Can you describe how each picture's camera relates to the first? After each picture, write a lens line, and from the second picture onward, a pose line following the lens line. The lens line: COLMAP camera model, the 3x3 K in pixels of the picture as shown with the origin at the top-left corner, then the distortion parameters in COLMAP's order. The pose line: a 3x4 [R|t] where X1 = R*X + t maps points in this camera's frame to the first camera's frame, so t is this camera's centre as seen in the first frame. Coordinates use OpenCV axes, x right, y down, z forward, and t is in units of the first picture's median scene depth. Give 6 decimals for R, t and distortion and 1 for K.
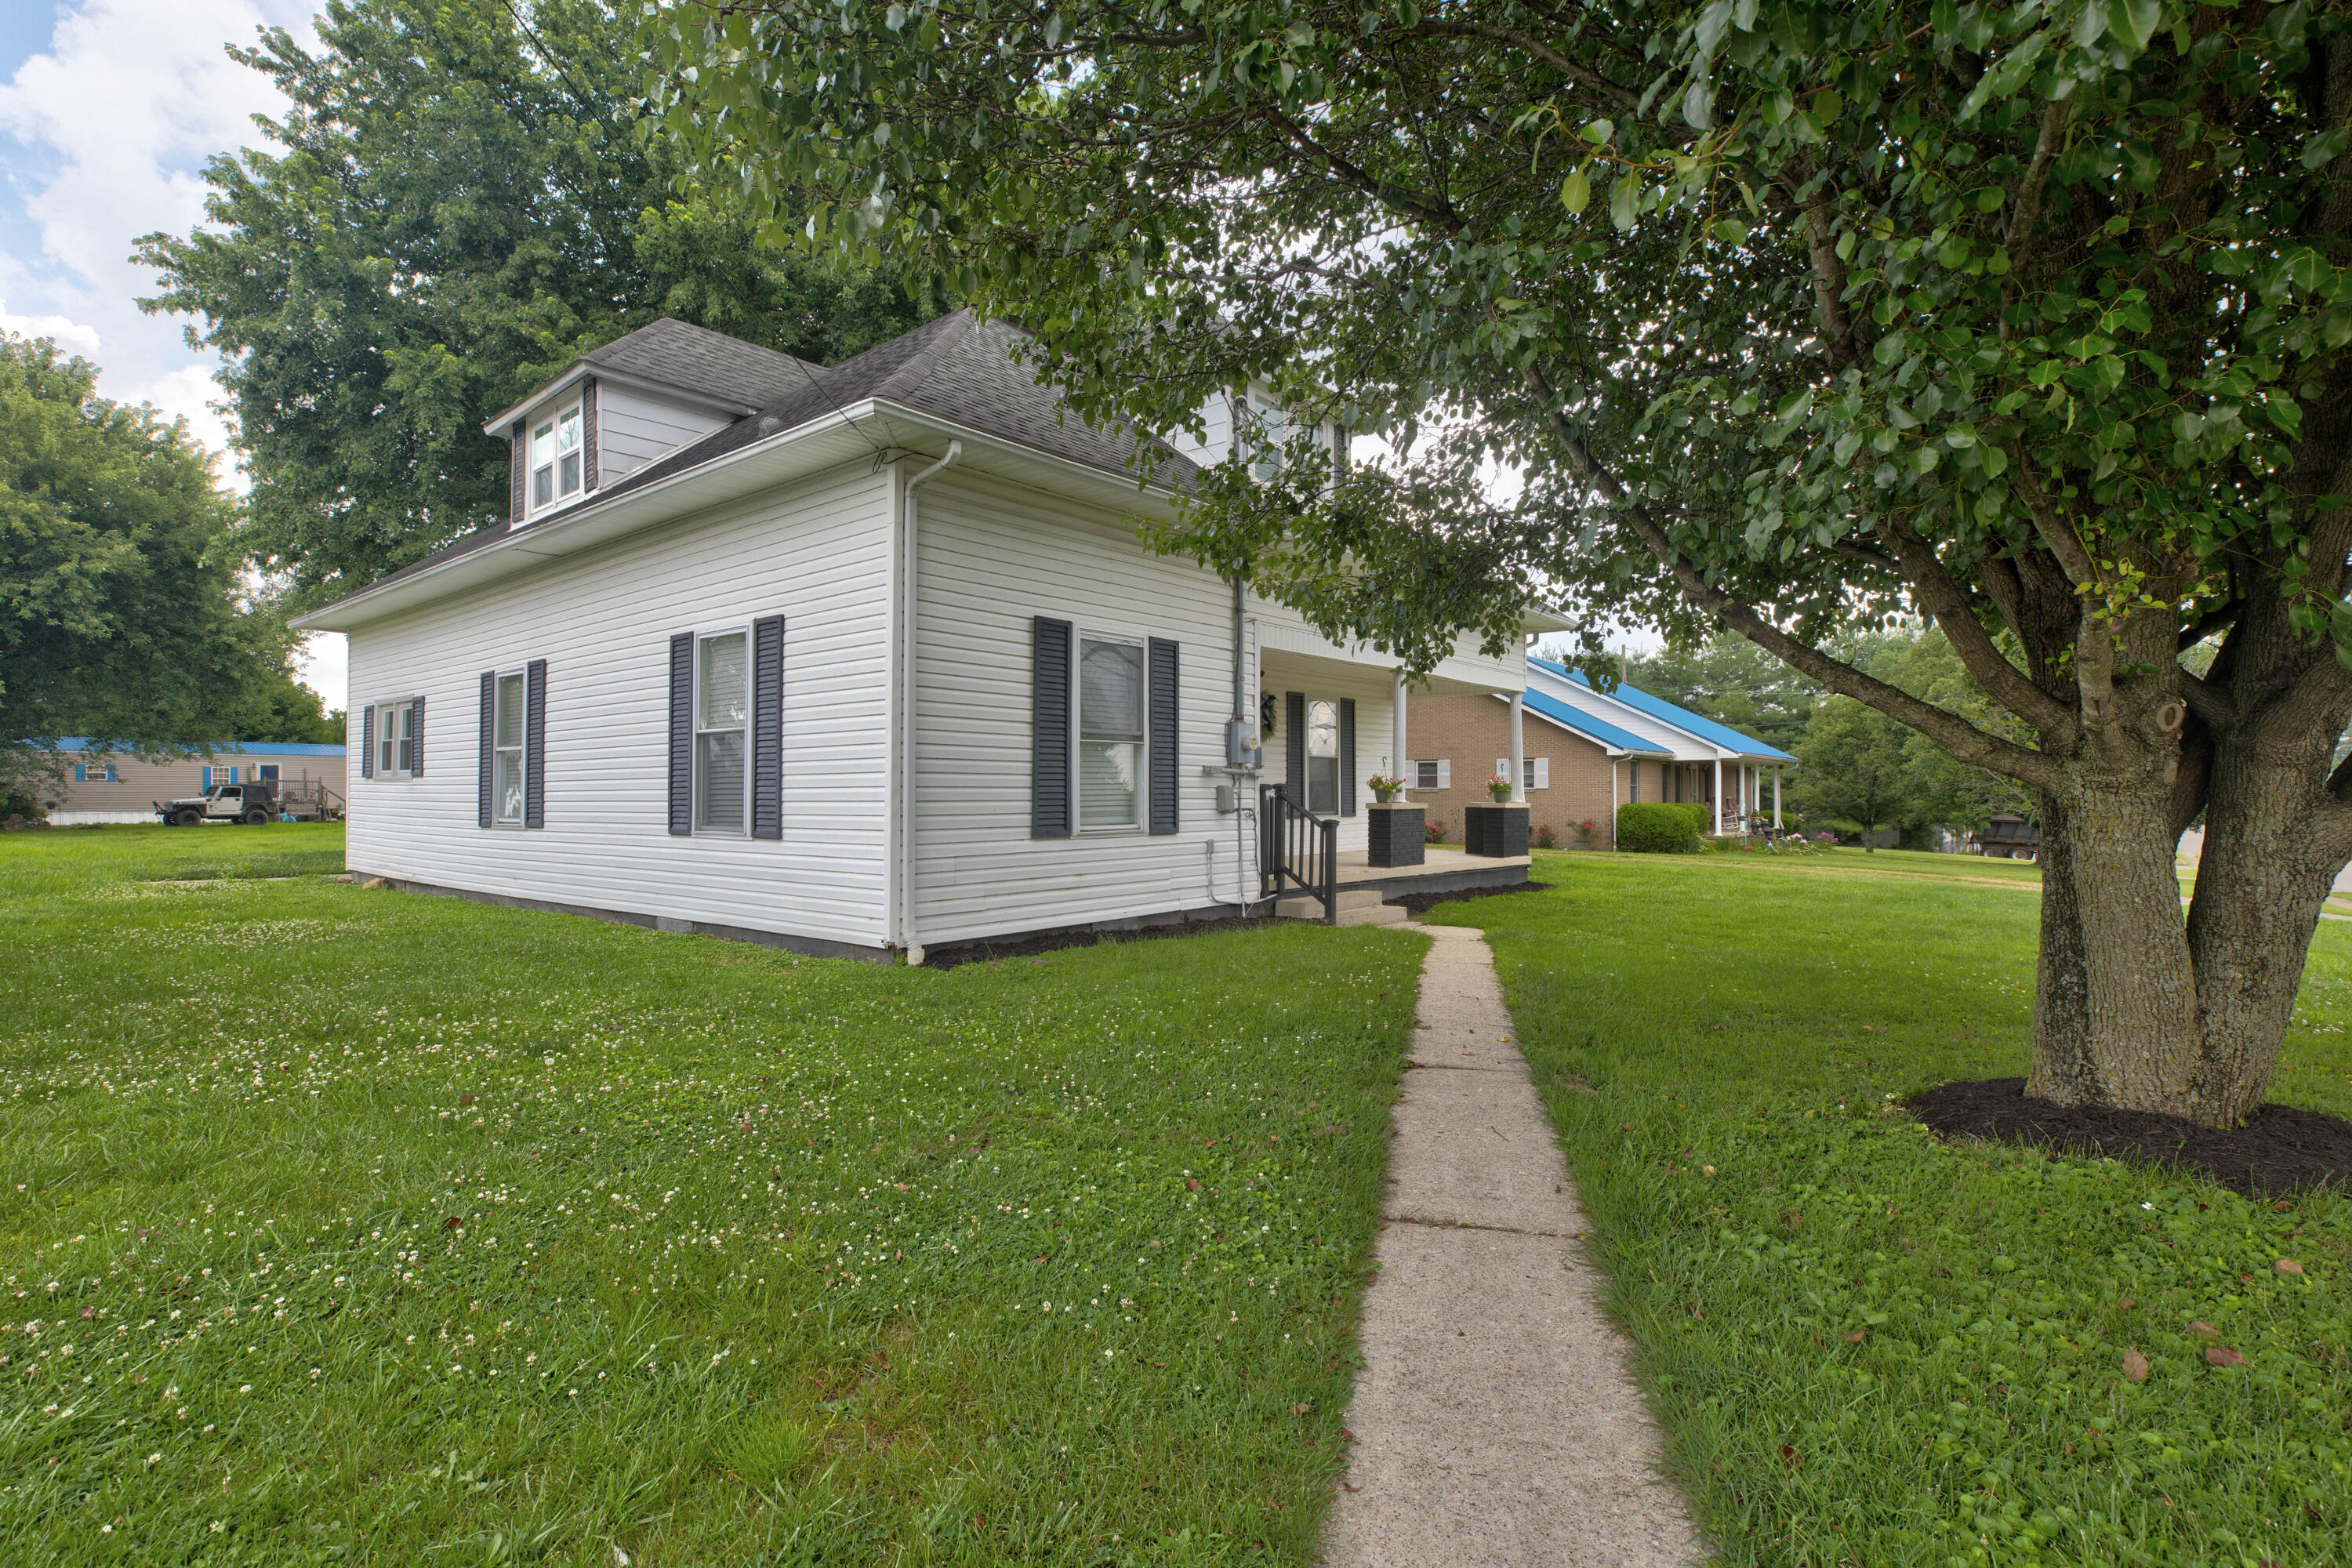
lens RADIAL K [[1132.8, 0, 1176.0], [0, 1132.8, 784.0], [0, 0, 1]] dist [-0.007046, -0.000038]
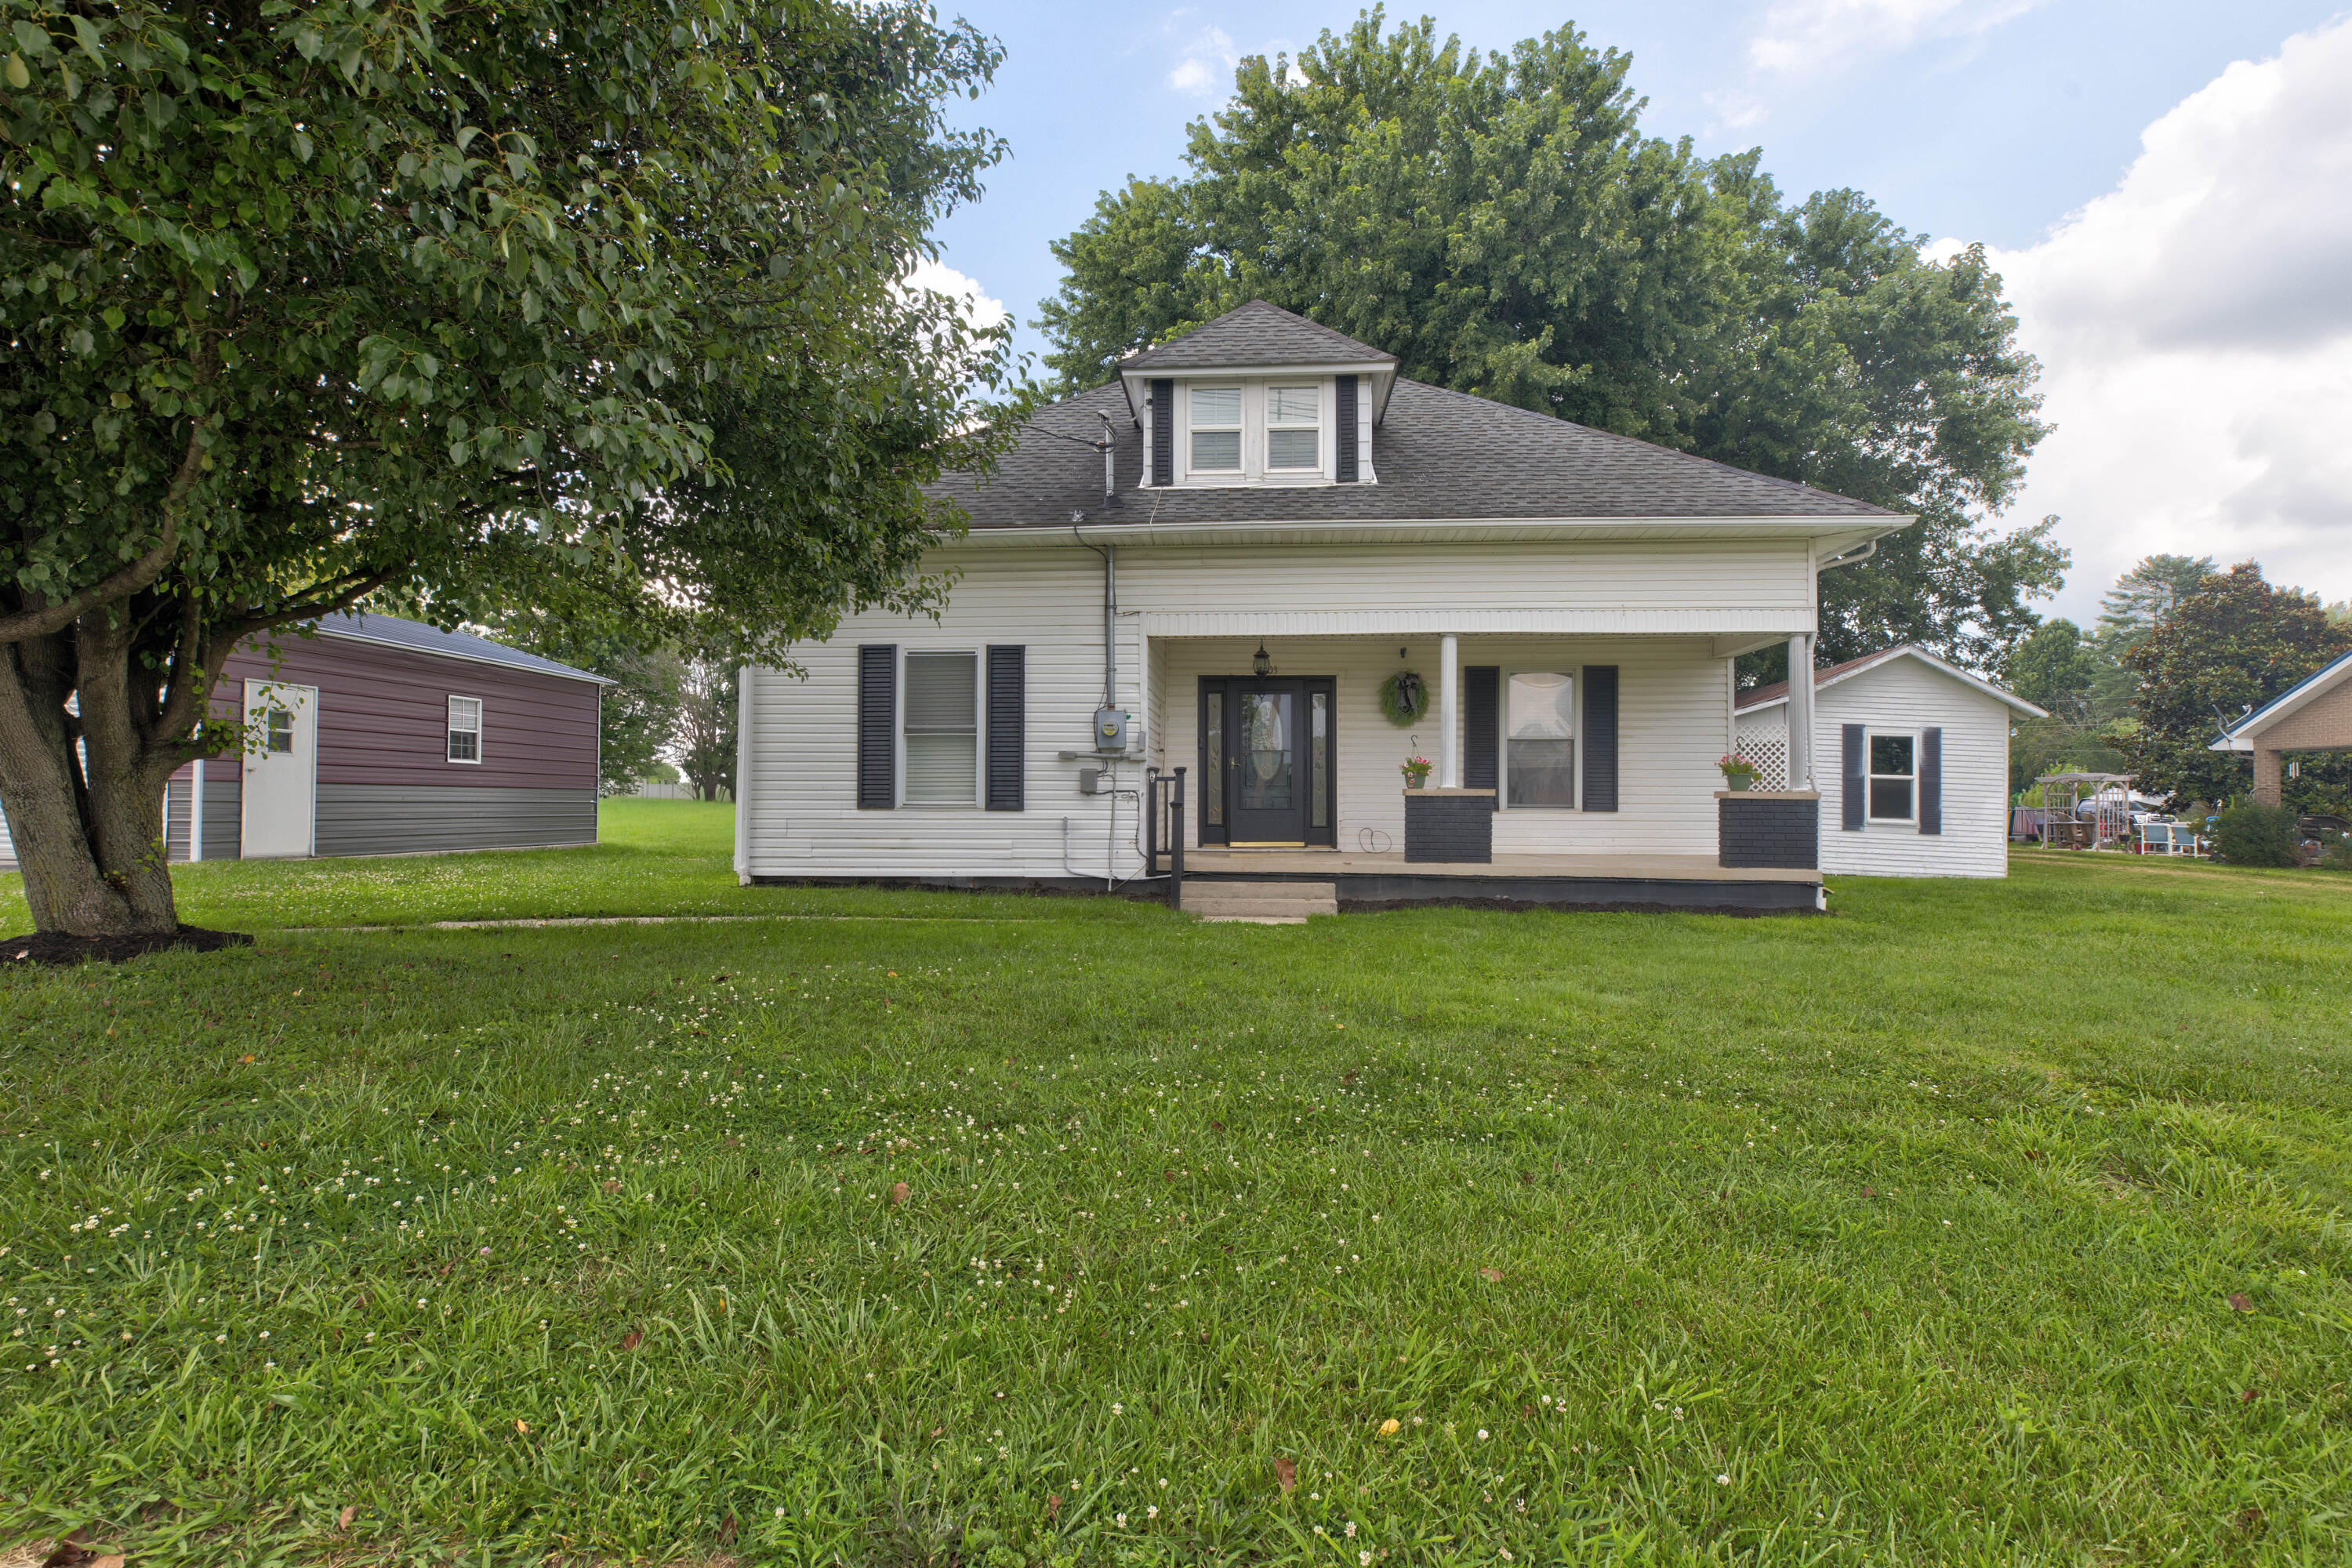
lens RADIAL K [[1132.8, 0, 1176.0], [0, 1132.8, 784.0], [0, 0, 1]] dist [-0.007046, -0.000038]
pose [[0.576653, -0.012083, -0.816900, 0.891090], [0.001472, 0.999904, -0.013751, 0.028241], [0.816988, 0.006727, 0.576616, 0.394682]]
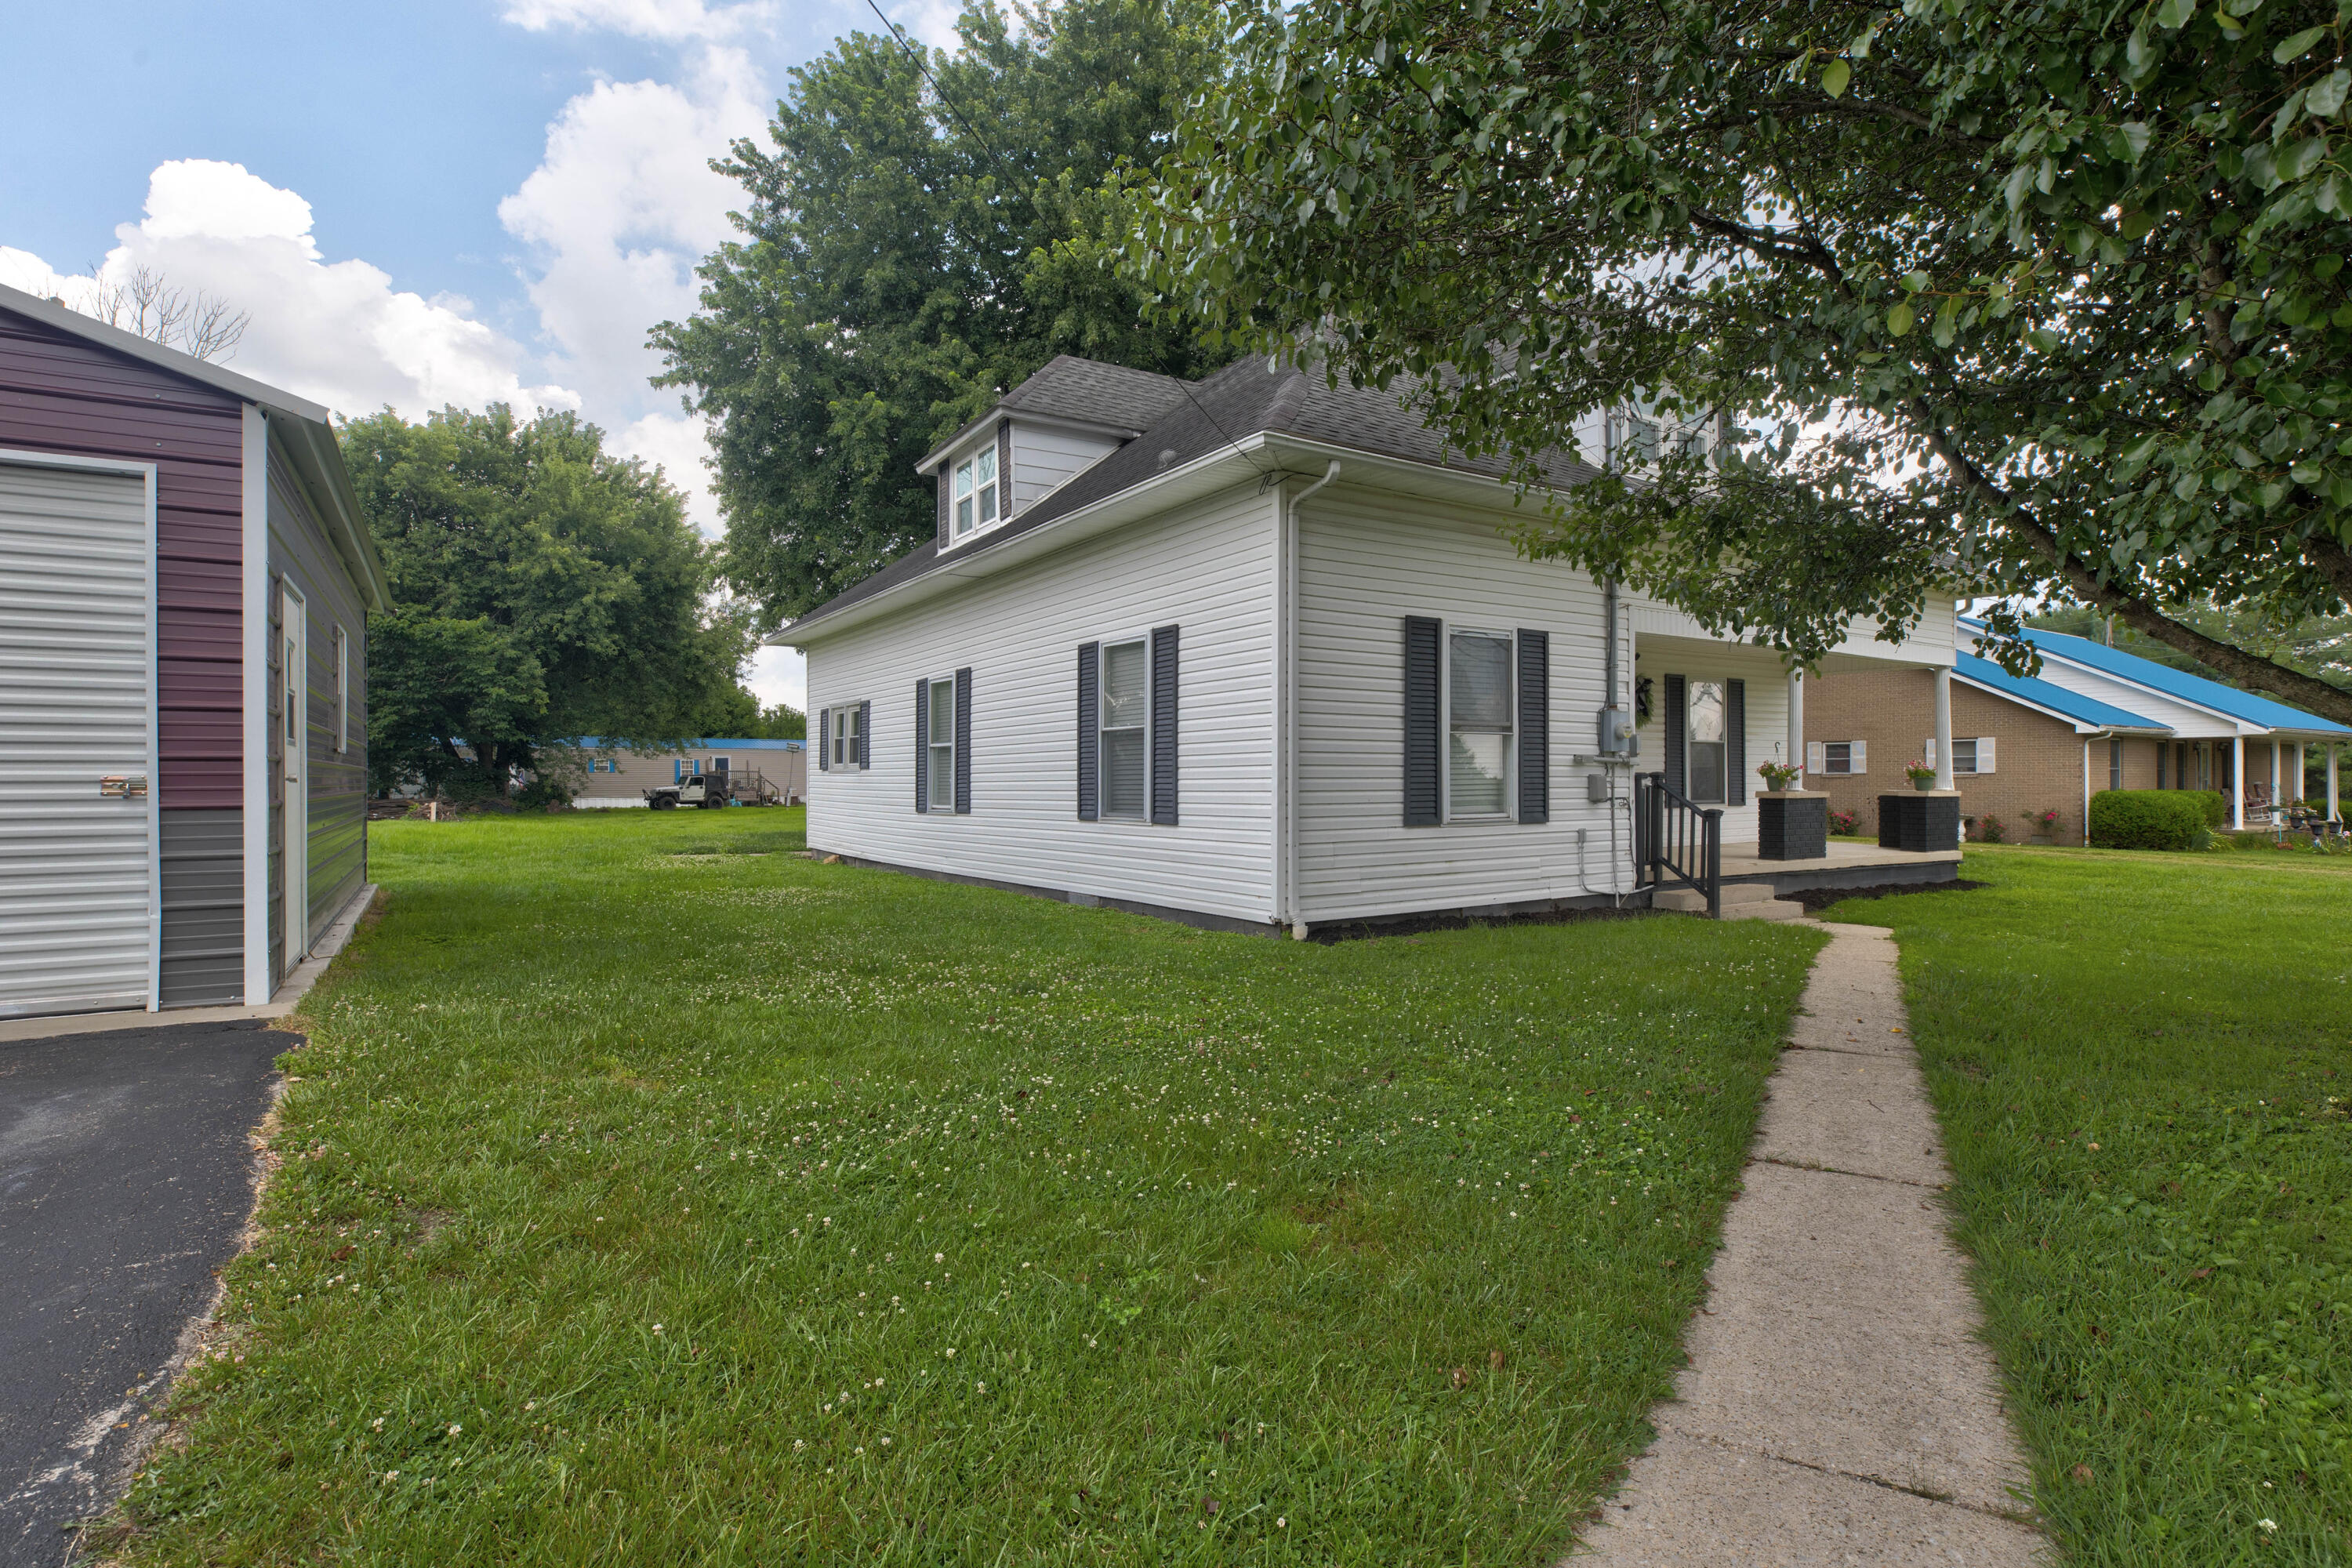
lens RADIAL K [[1177.7, 0, 1166.7], [0, 1177.7, 780.8], [0, 0, 1]] dist [-0.010020, -0.000193]
pose [[0.953808, -0.002945, -0.300401, -0.006236], [0.005798, 0.999946, 0.008605, -0.003683], [0.300360, -0.009949, 0.953774, -0.084802]]
